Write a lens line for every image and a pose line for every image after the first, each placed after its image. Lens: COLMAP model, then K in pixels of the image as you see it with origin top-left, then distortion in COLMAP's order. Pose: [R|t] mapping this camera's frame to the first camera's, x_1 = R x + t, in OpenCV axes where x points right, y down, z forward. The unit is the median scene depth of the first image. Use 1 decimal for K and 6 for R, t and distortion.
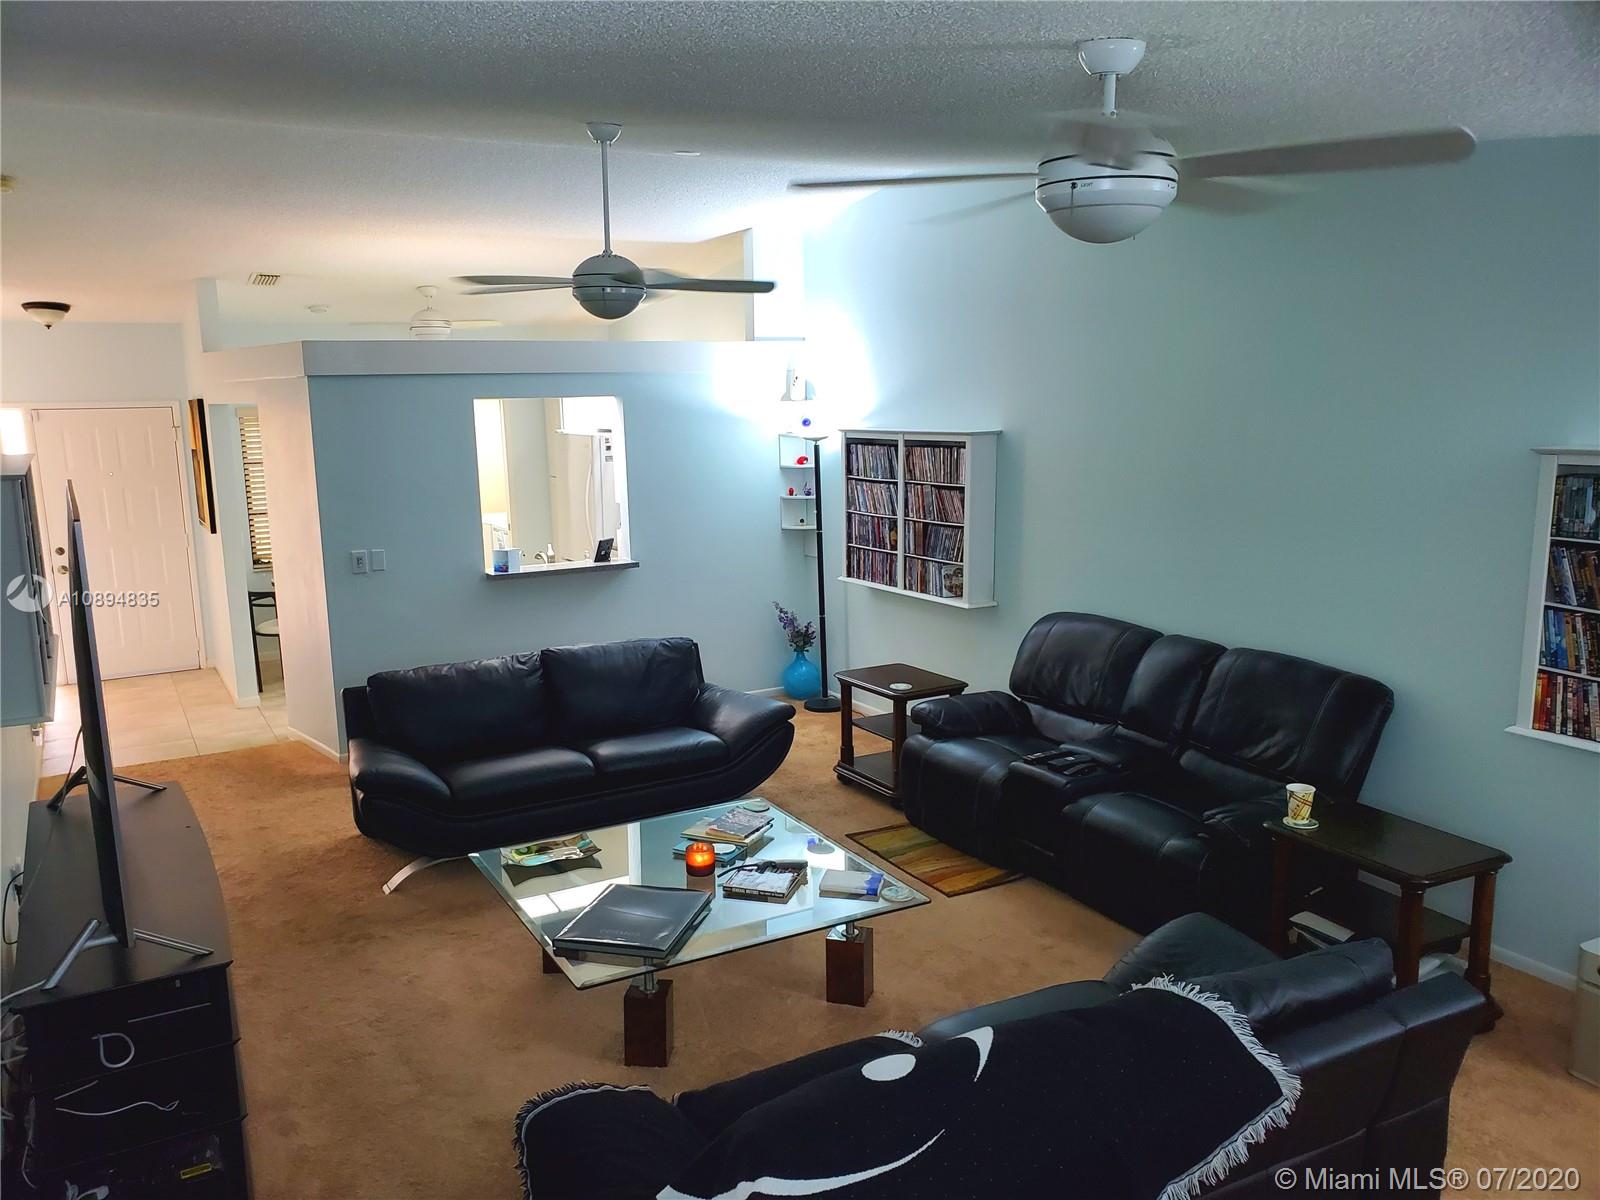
lens RADIAL K [[1222.6, 0, 800.0], [0, 1222.6, 600.0], [0, 0, 1]] dist [0.059605, -0.000216]
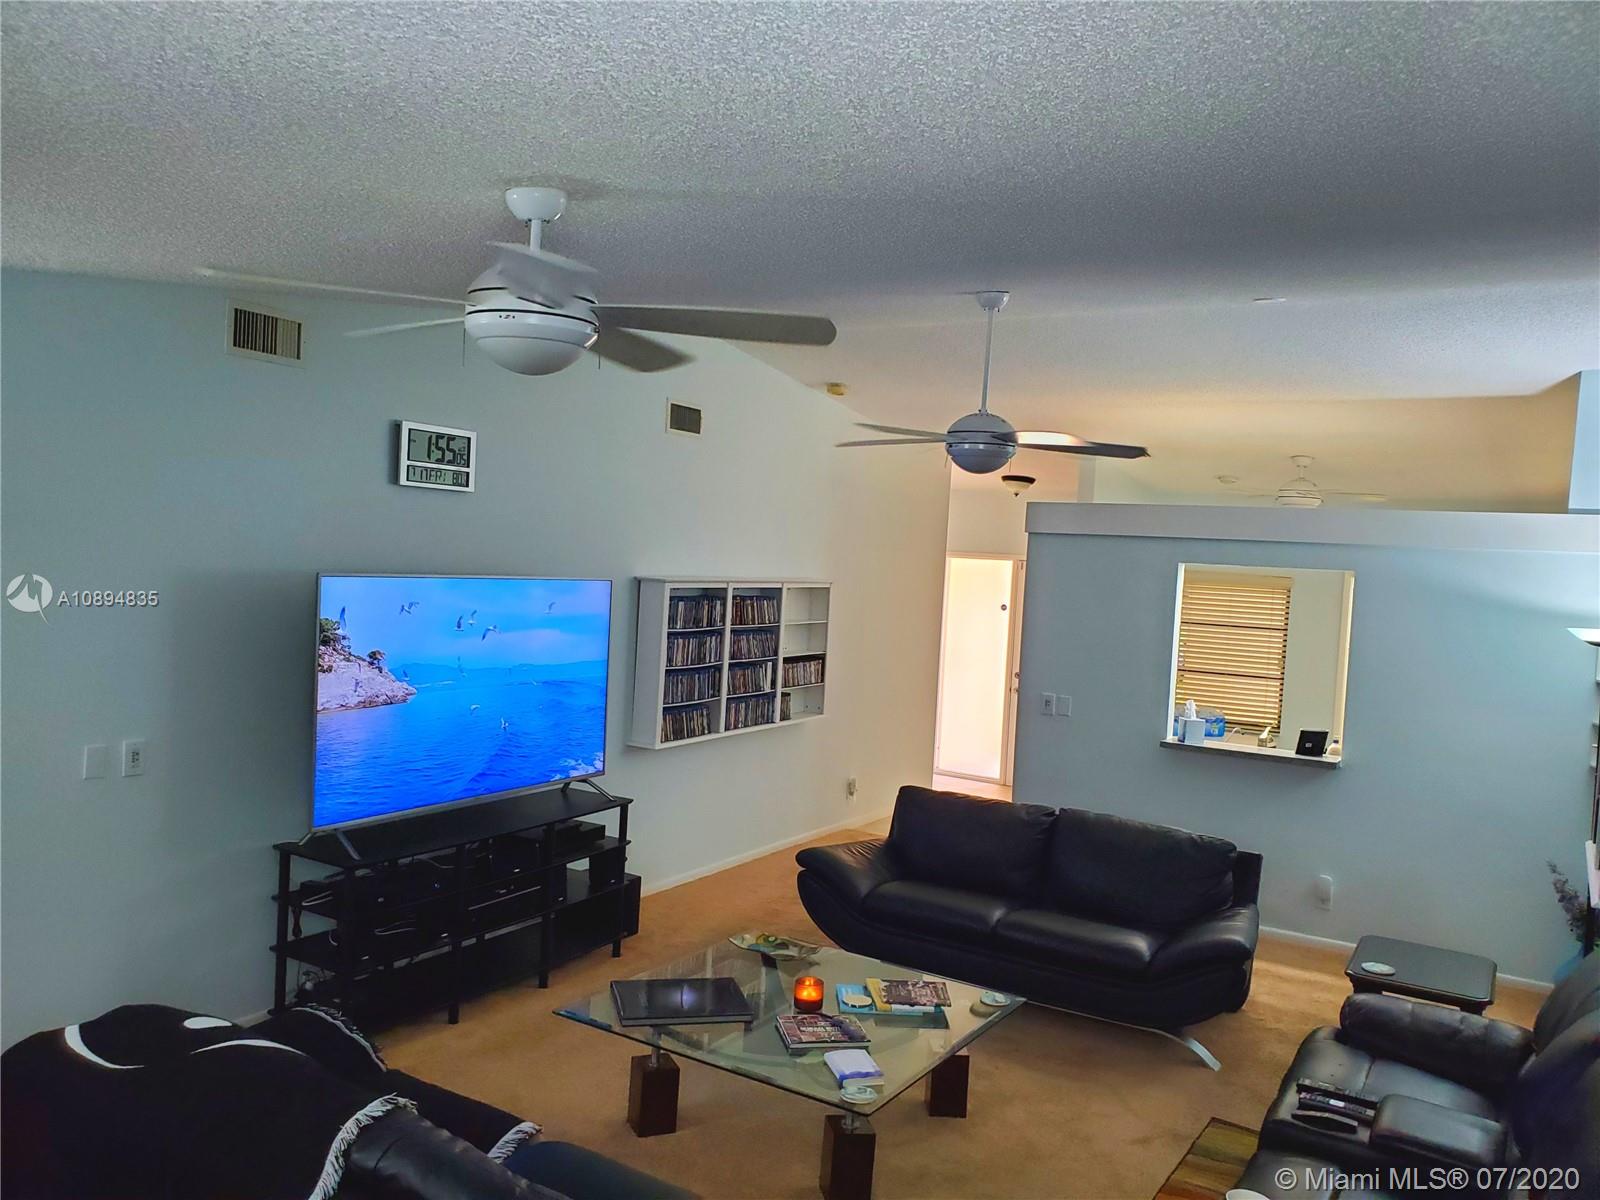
lens RADIAL K [[1218.5, 0, 800.0], [0, 1218.5, 600.0], [0, 0, 1]] dist [-0.005268, -0.001356]
pose [[0.506405, 0.084995, -0.858096, 0.410254], [-0.206369, 0.978157, -0.024902, -0.045600], [0.837237, 0.189695, 0.512884, 0.241608]]
